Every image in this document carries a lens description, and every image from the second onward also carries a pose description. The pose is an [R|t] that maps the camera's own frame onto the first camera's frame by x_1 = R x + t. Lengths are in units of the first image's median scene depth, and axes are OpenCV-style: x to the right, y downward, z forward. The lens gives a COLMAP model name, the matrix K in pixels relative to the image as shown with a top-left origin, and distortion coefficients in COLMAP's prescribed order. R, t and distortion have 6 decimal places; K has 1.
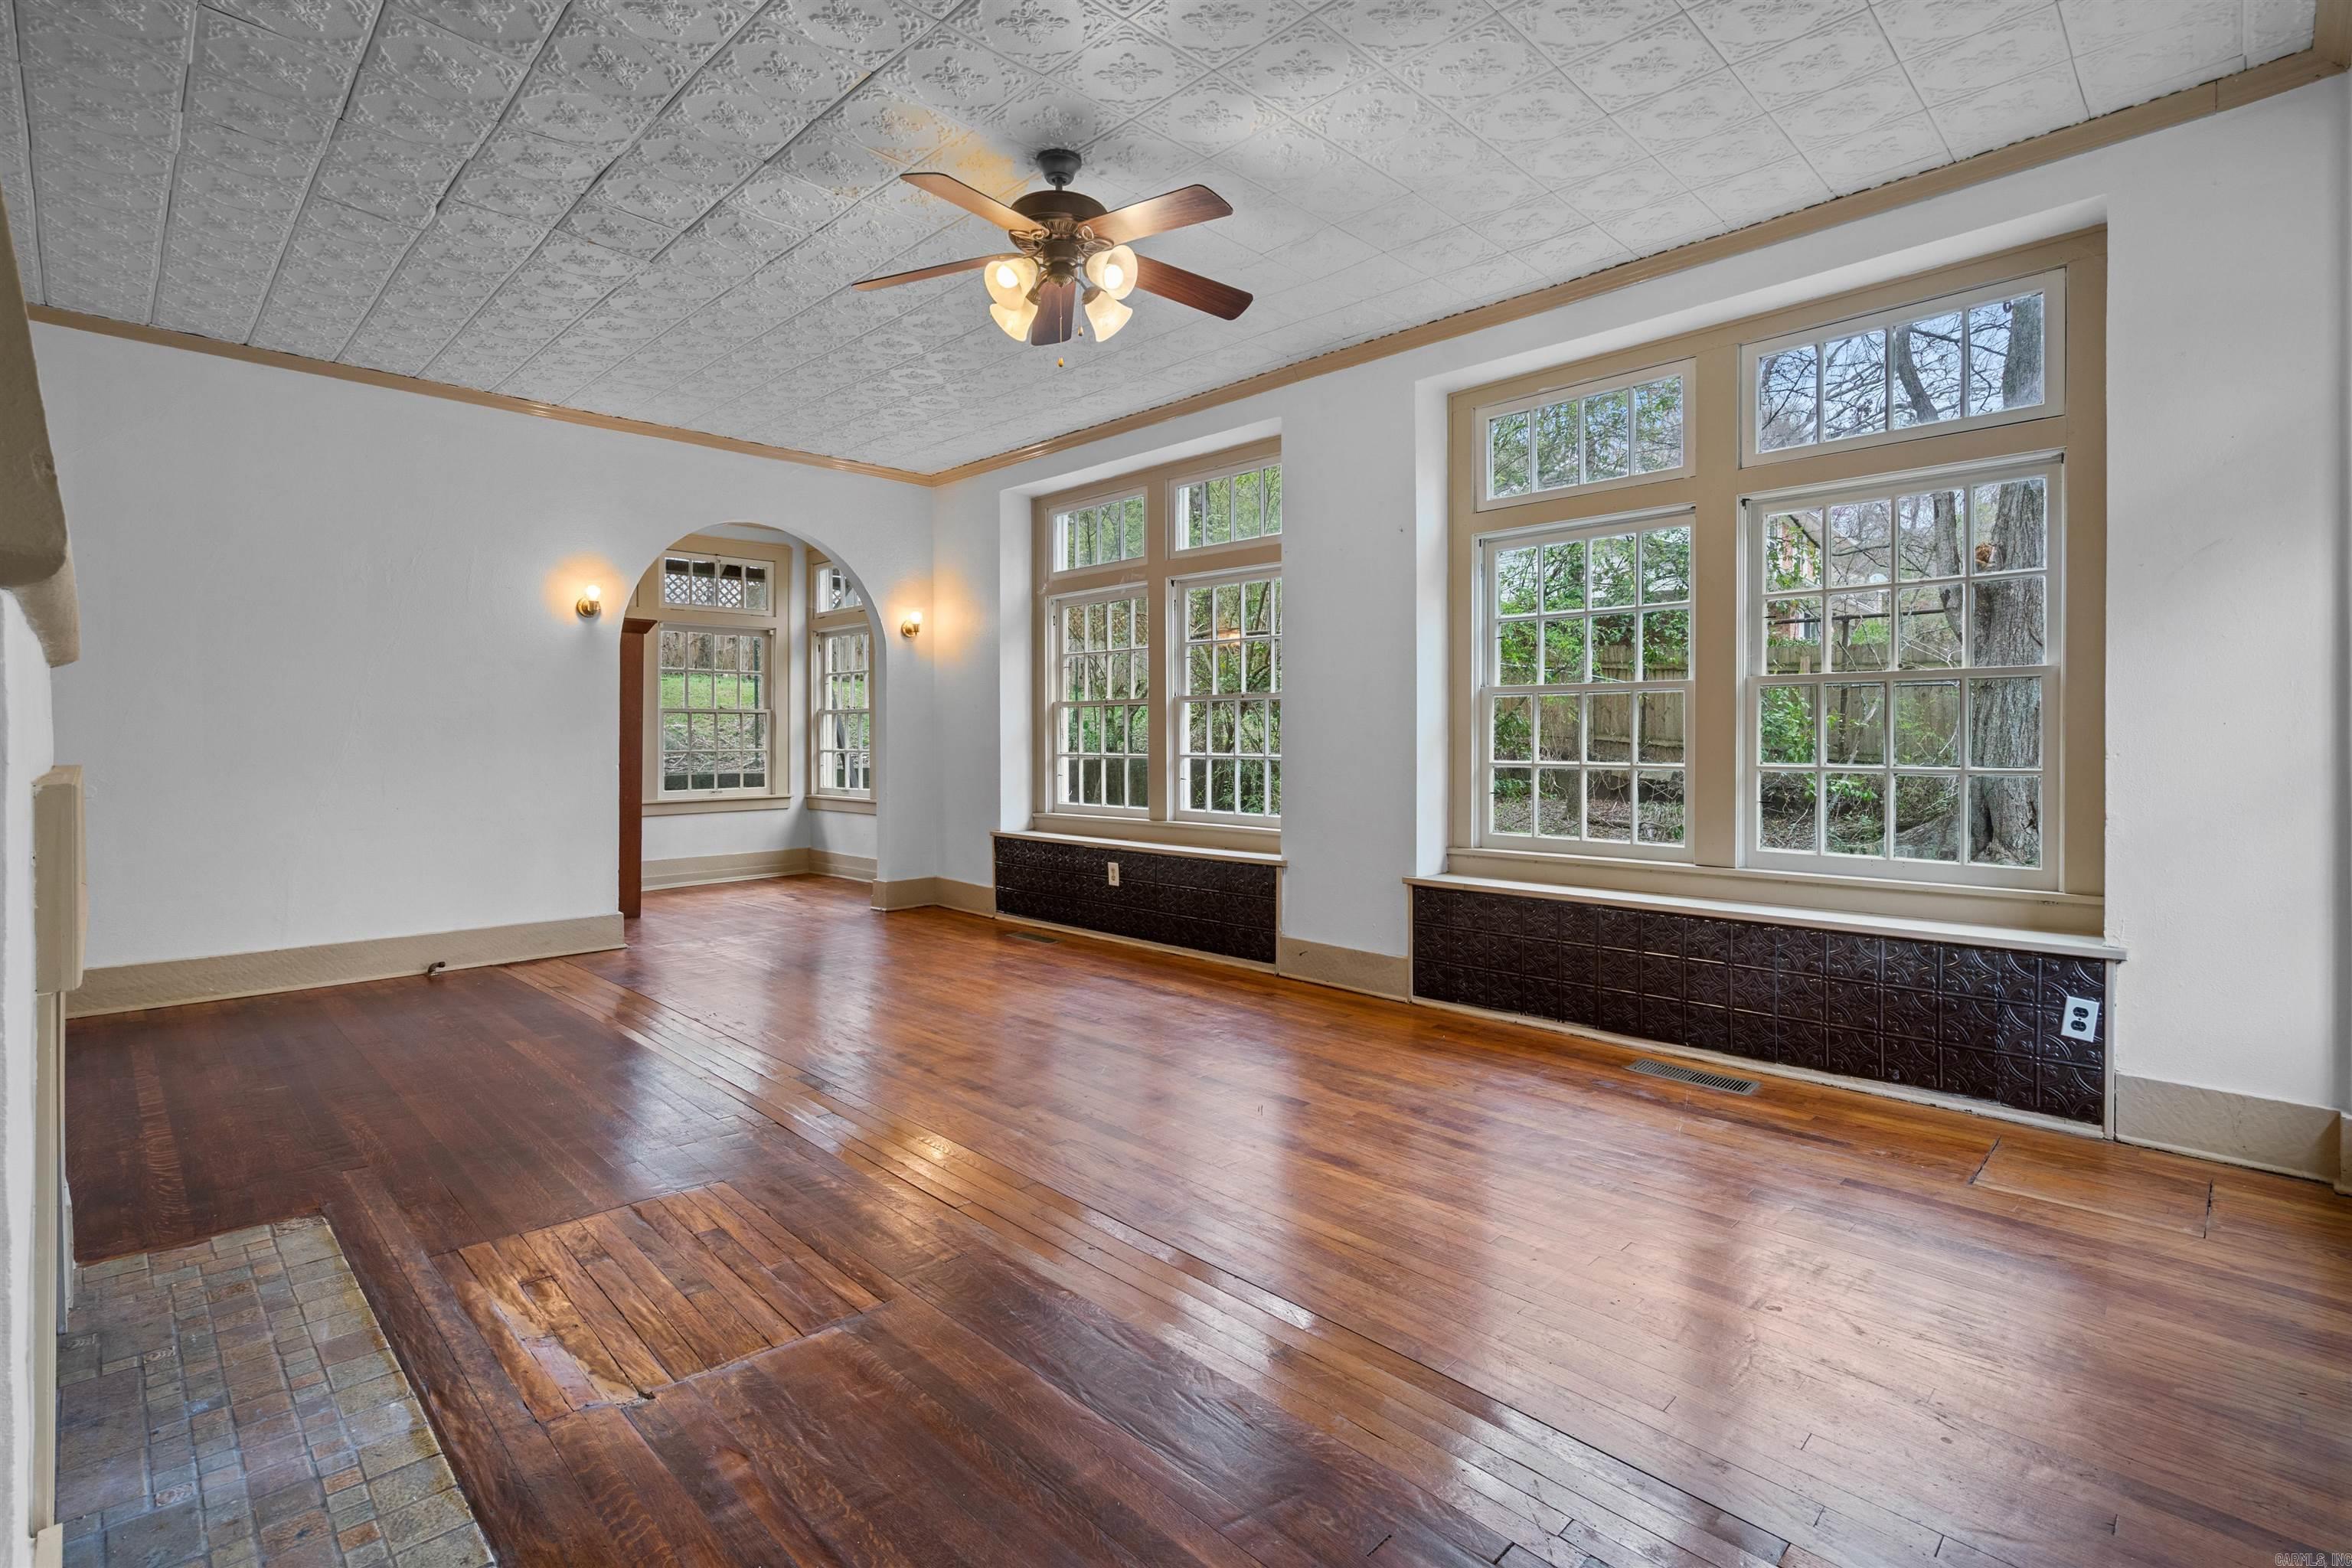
lens RADIAL K [[1094.1, 0, 1165.8], [0, 1094.1, 748.7], [0, 0, 1]] dist [-0.000680, 0.000240]
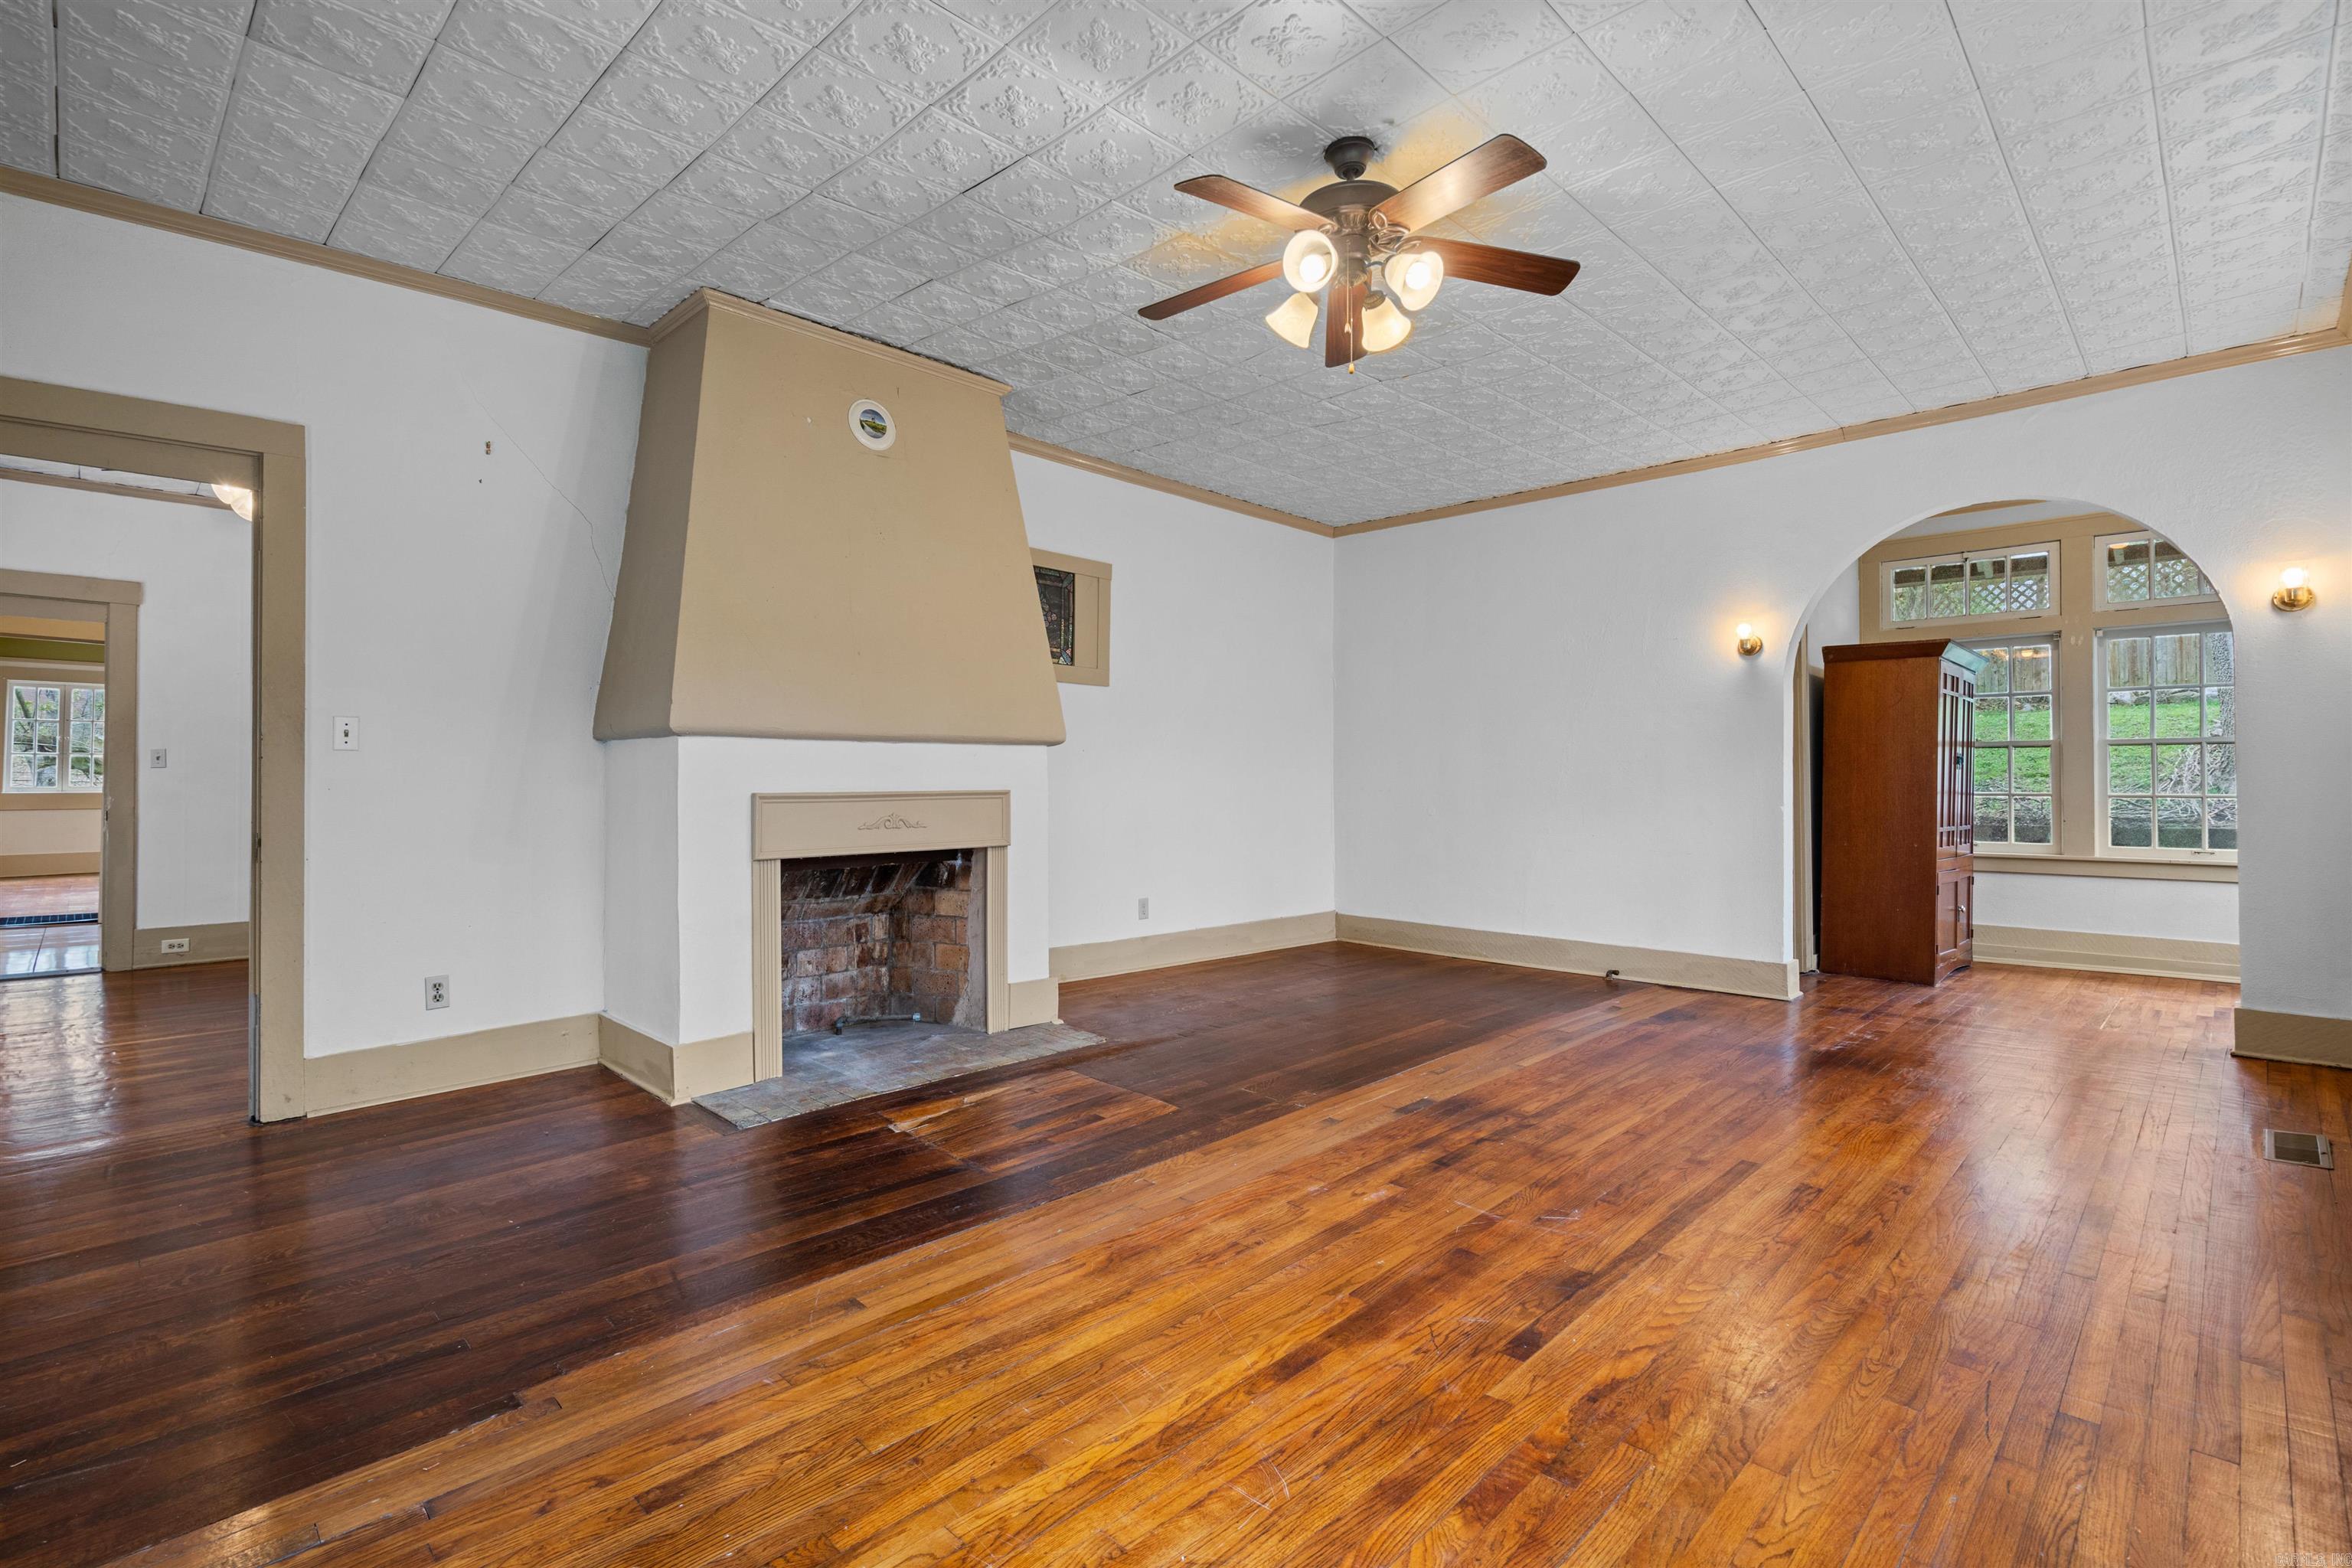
lens RADIAL K [[1072.3, 0, 1155.7], [0, 1072.3, 780.8], [0, 0, 1]] dist [0.000484, 0.000290]
pose [[0.005136, 0.004524, -0.999977, 0.756245], [-0.009586, 0.999944, 0.004475, -0.011359], [0.999941, 0.009563, 0.005179, 0.789449]]
